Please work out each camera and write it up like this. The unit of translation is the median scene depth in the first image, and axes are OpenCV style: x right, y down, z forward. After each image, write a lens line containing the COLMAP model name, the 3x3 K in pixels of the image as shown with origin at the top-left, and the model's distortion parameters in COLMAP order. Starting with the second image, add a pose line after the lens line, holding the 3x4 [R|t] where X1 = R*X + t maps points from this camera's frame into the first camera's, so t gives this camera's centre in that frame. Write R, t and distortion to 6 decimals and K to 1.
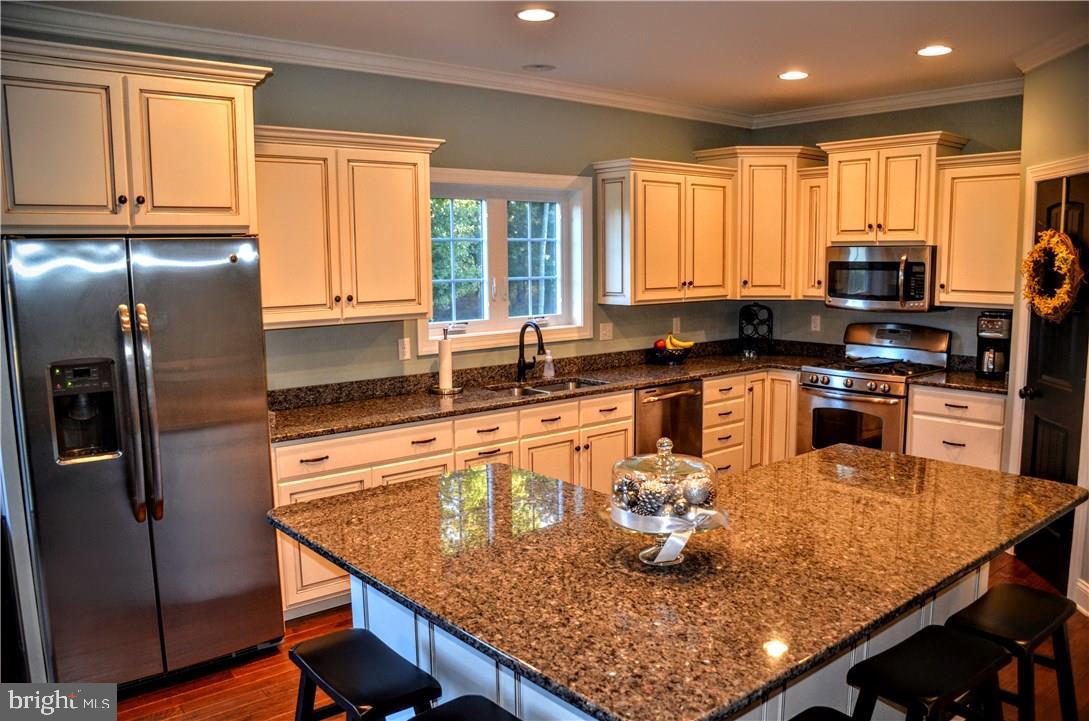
lens RADIAL K [[853.0, 0, 544.5], [0, 853.0, 360.5], [0, 0, 1]] dist [-0.039112, -0.002835]
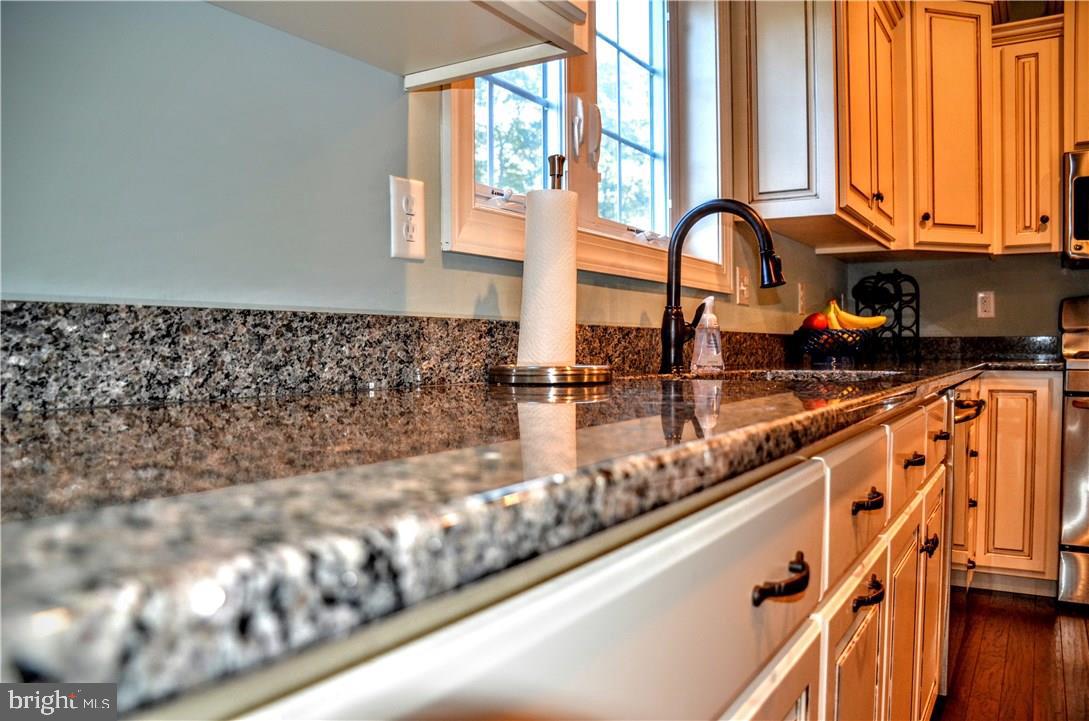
lens RADIAL K [[837.2, 0, 543.4], [0, 837.2, 380.8], [0, 0, 1]] dist [-0.115106, -0.000028]
pose [[0.949221, -0.009526, 0.314465, -0.202174], [0.036967, 0.995995, -0.081413, 0.057820], [-0.312429, 0.088904, 0.945772, 0.738808]]
